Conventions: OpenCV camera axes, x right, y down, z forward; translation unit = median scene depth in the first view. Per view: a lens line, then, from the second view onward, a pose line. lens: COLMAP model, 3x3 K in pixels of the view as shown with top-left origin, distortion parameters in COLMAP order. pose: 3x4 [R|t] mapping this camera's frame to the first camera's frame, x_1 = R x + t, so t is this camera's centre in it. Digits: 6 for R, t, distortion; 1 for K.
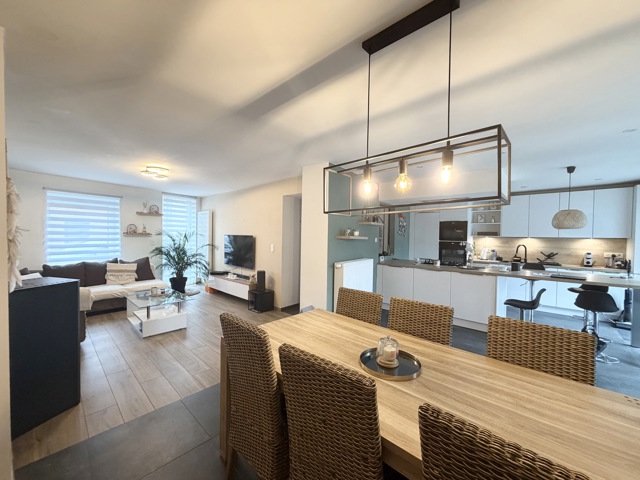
lens RADIAL K [[254.8, 0, 319.1], [0, 254.8, 242.0], [0, 0, 1]] dist [-0.001106, -0.000010]
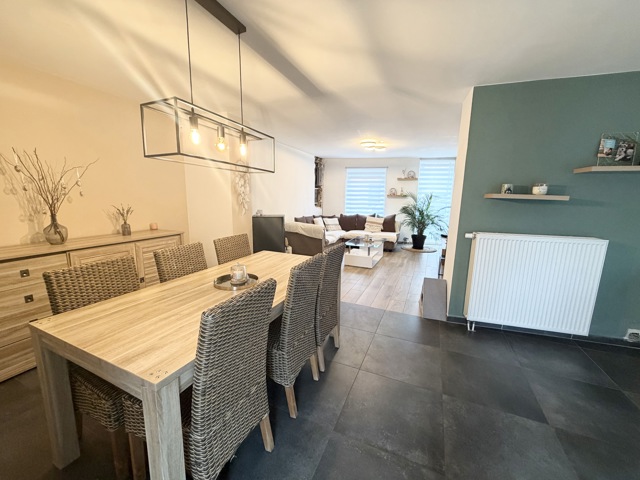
lens RADIAL K [[254.8, 0, 318.3], [0, 254.8, 240.4], [0, 0, 1]] dist [-0.001106, -0.000010]
pose [[0.330702, 0.154657, -0.930977, 0.389951], [-0.034440, 0.987801, 0.151863, 0.007861], [0.943107, -0.018159, 0.331994, 0.225564]]
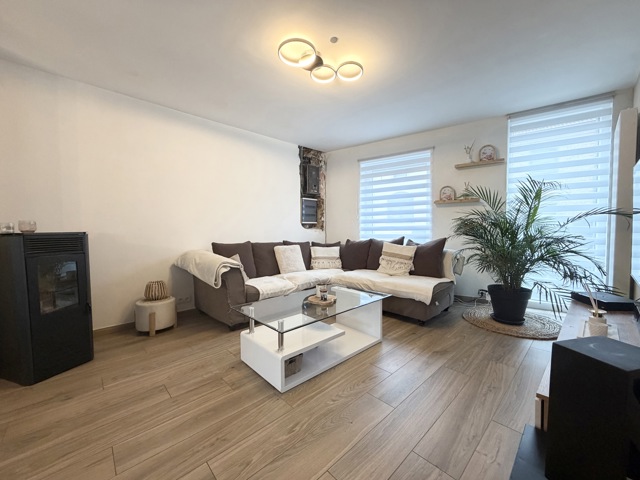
lens RADIAL K [[254.8, 0, 317.4], [0, 254.8, 240.0], [0, 0, 1]] dist [-0.001106, -0.000010]
pose [[-0.059529, 0.030545, -0.997759, -0.085938], [-0.013203, 0.999420, 0.031384, 0.049501], [0.998139, 0.015042, -0.059091, 0.750680]]
